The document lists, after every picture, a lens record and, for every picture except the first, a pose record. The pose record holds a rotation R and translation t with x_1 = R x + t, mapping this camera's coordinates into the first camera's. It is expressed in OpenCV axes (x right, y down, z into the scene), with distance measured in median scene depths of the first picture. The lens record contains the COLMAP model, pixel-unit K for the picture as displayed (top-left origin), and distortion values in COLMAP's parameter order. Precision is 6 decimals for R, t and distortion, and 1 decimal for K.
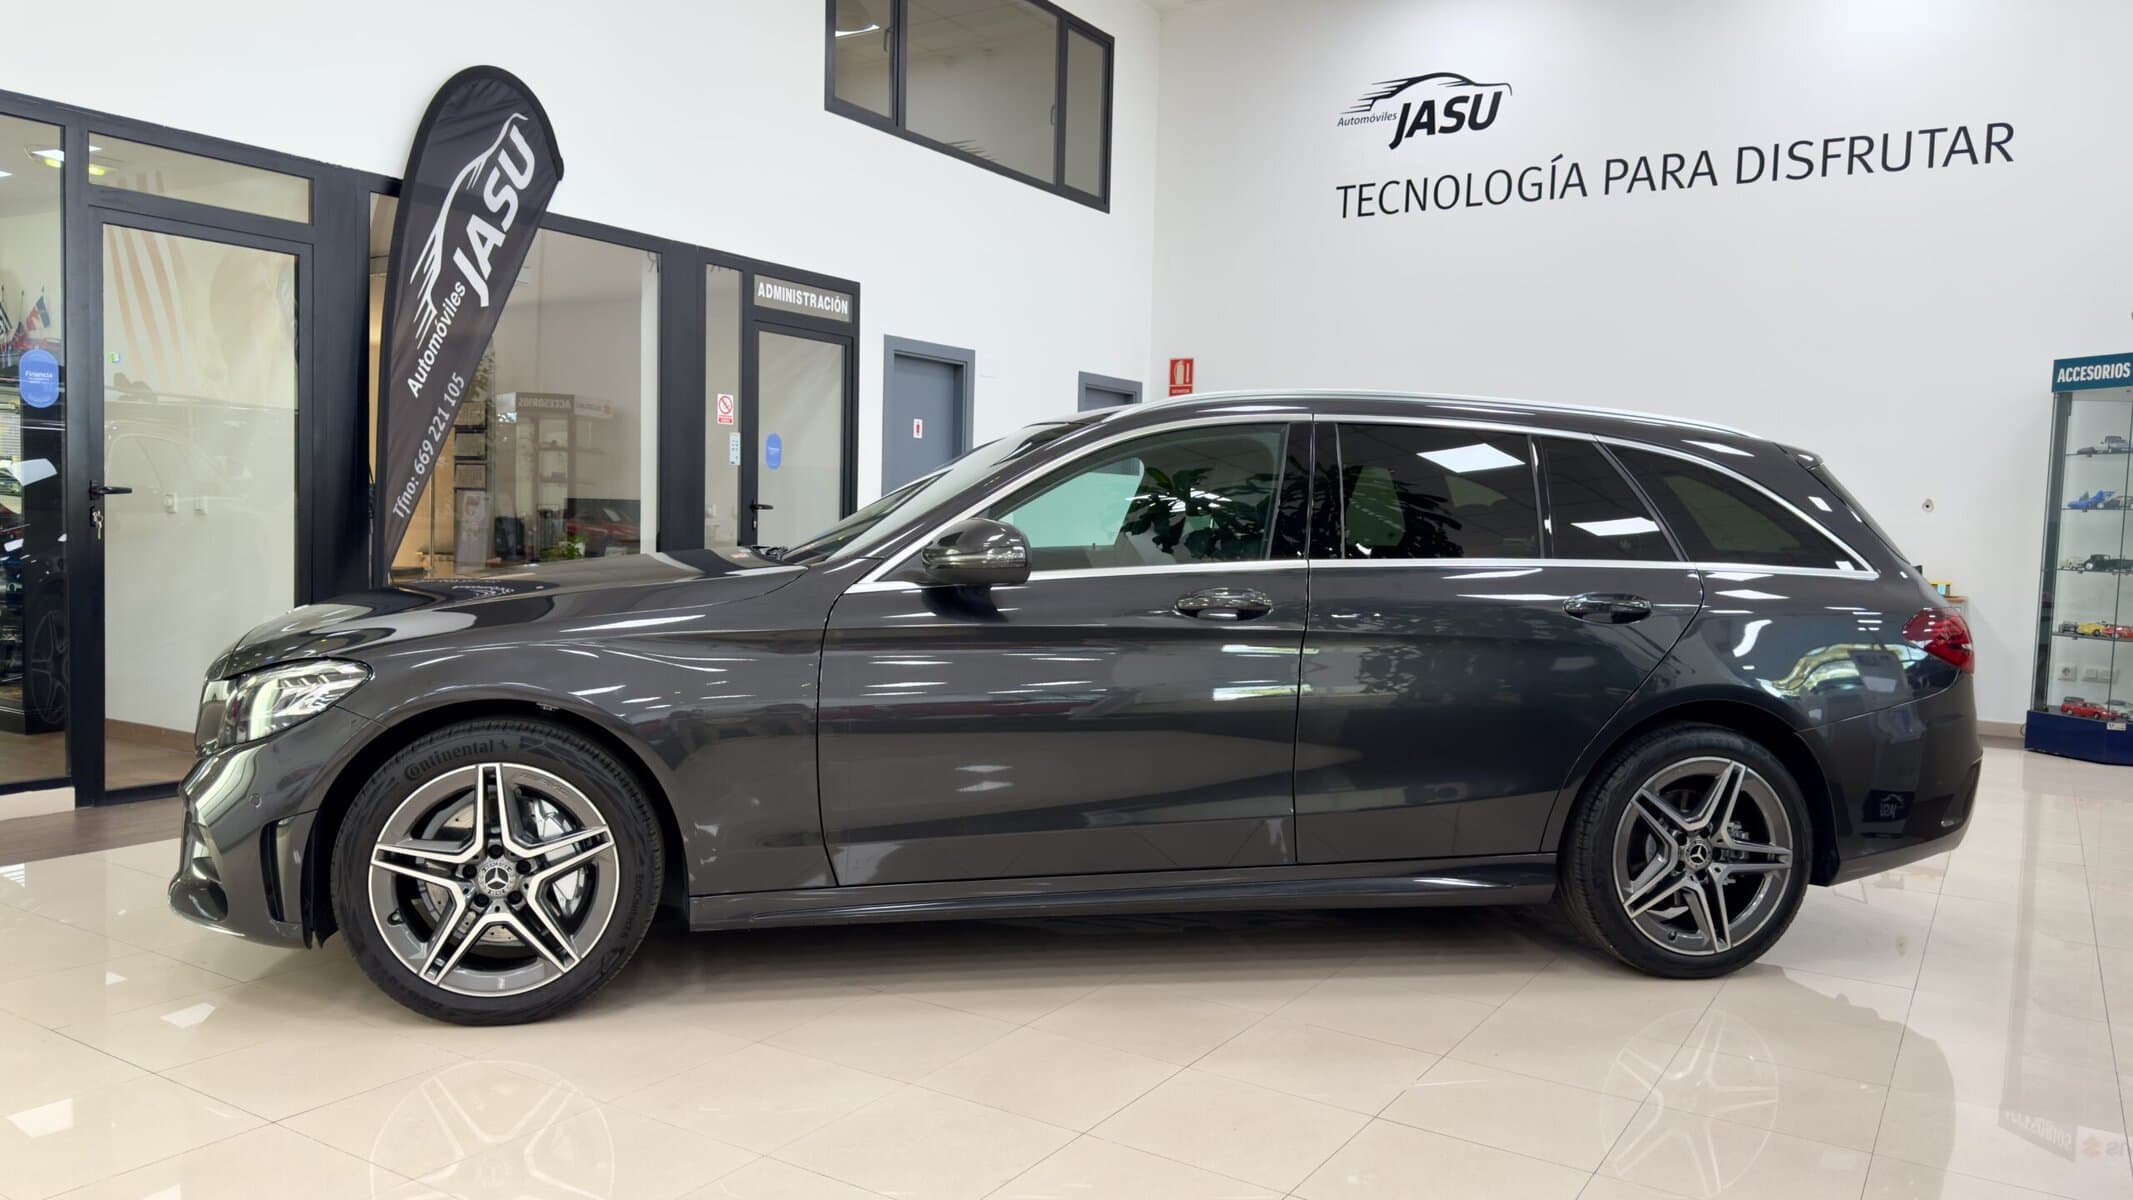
lens RADIAL K [[1578.0, 0, 1066.5], [0, 1578.0, 600.0], [0, 0, 1]] dist [0.062098, -0.031836]
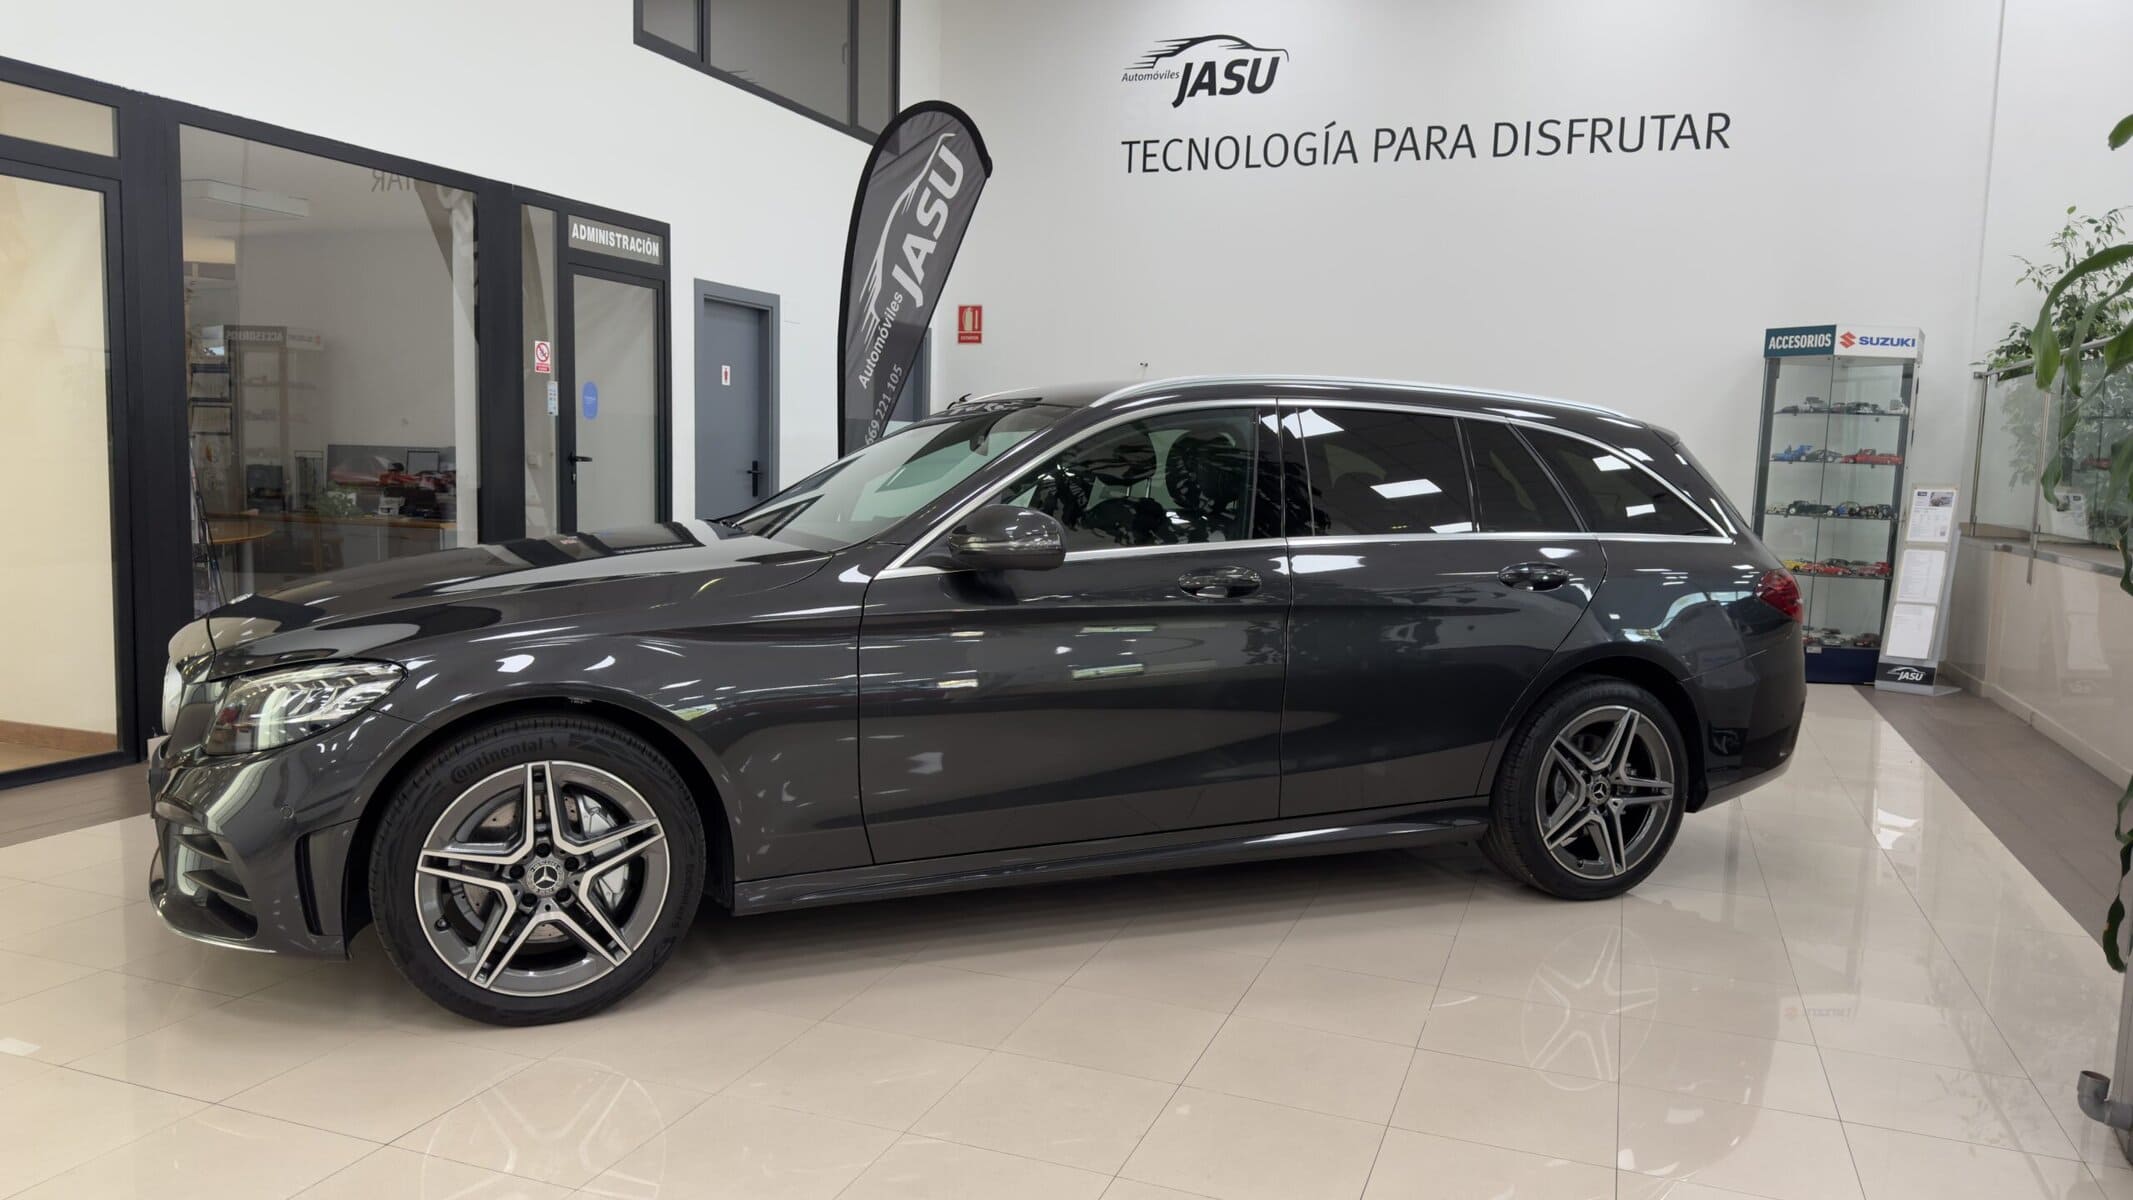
lens RADIAL K [[1548.6, 0, 1066.5], [0, 1548.6, 600.0], [0, 0, 1]] dist [0.166239, -0.230559]
pose [[0.978609, -0.019656, 0.204788, -0.200520], [0.009438, 0.998667, 0.050753, -0.036526], [-0.205513, -0.047734, 0.977490, -0.012633]]
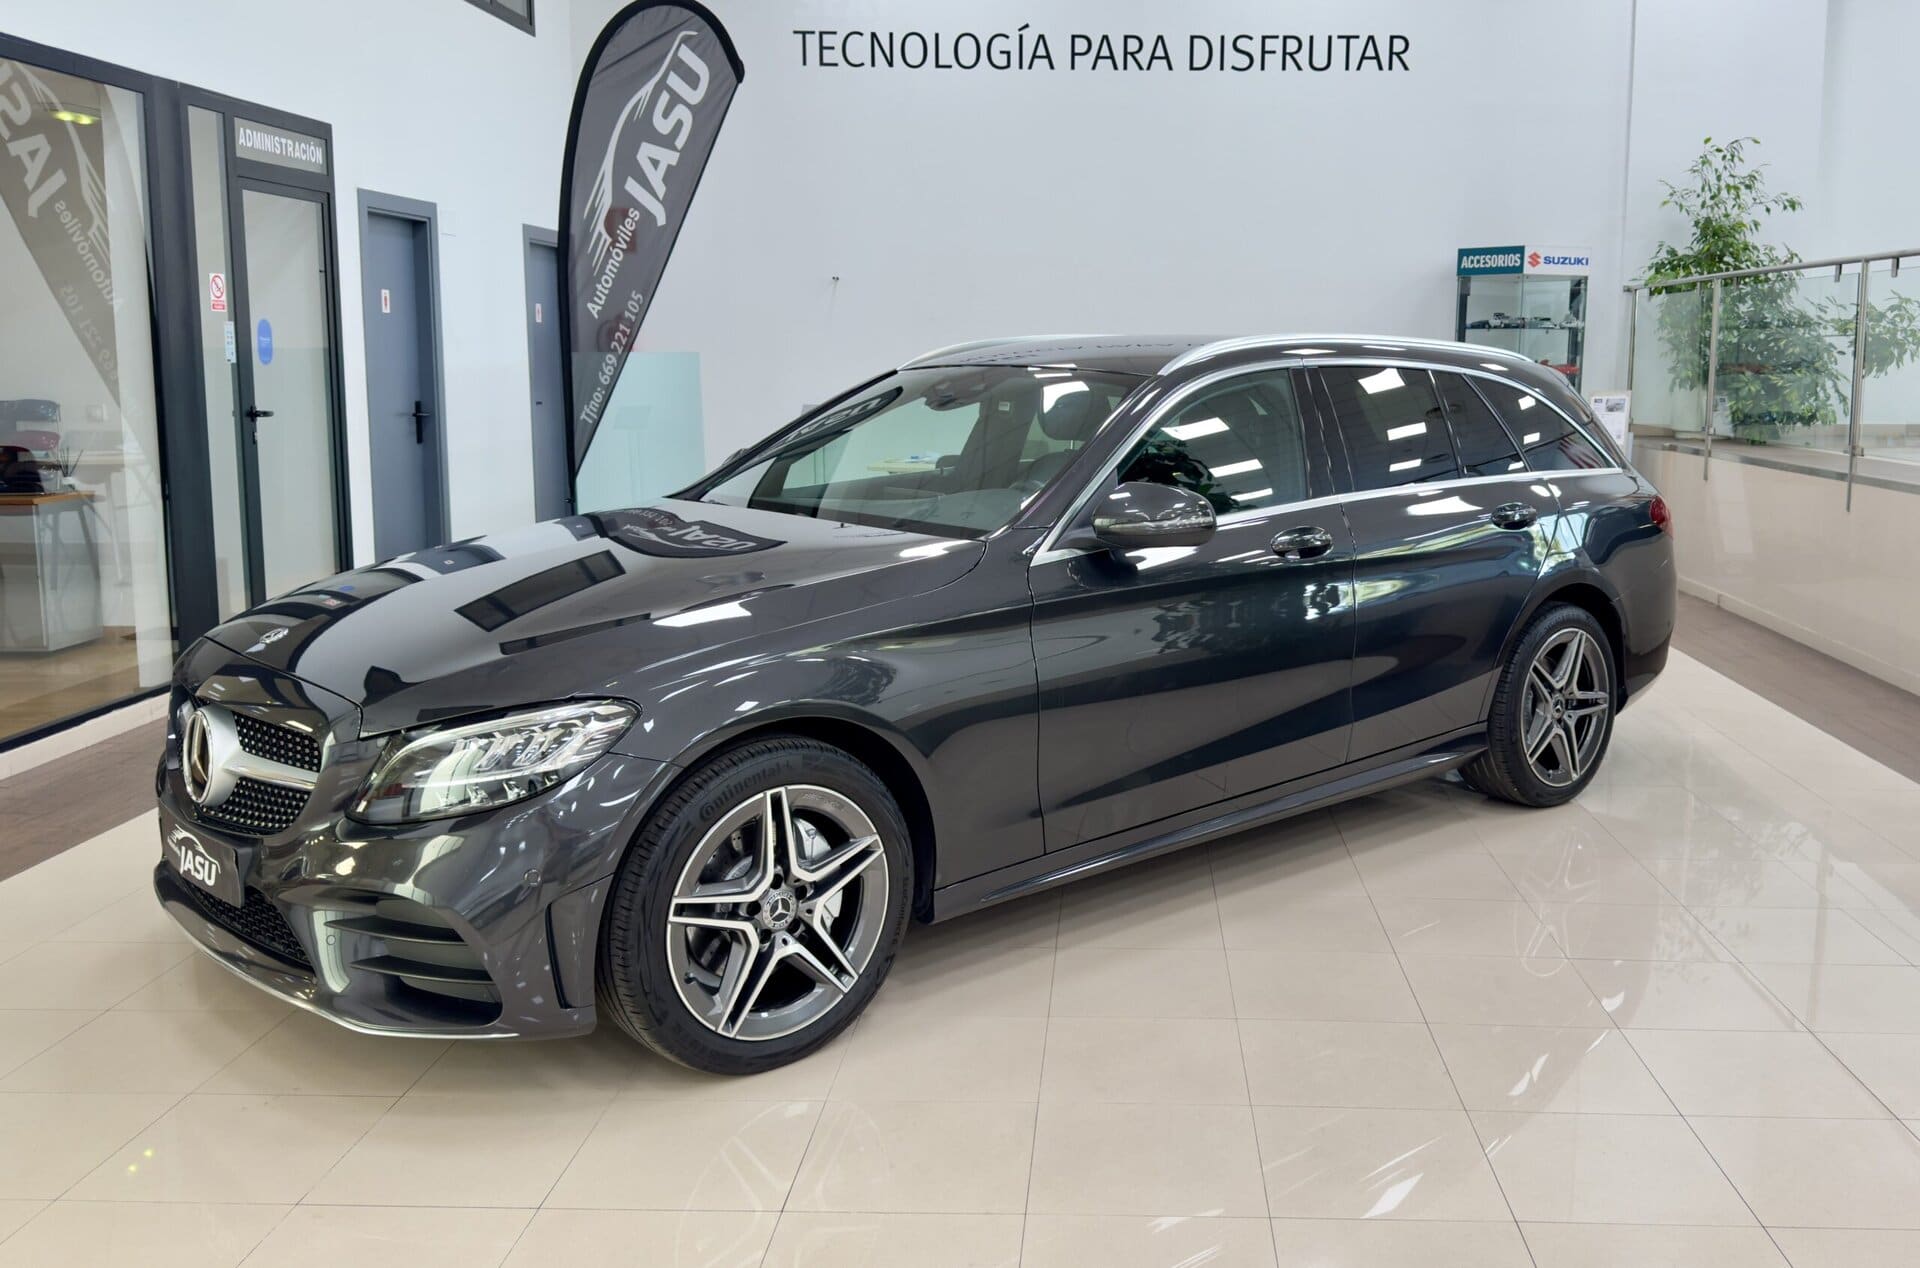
lens RADIAL K [[1683.2, 0, 1088.9], [0, 1683.2, 561.0], [0, 0, 1]] dist [0.359753, -0.710945]
pose [[0.852783, -0.088267, 0.514752, -0.590935], [0.046372, 0.994519, 0.093712, -0.095255], [-0.520202, -0.056046, 0.852202, 0.051454]]
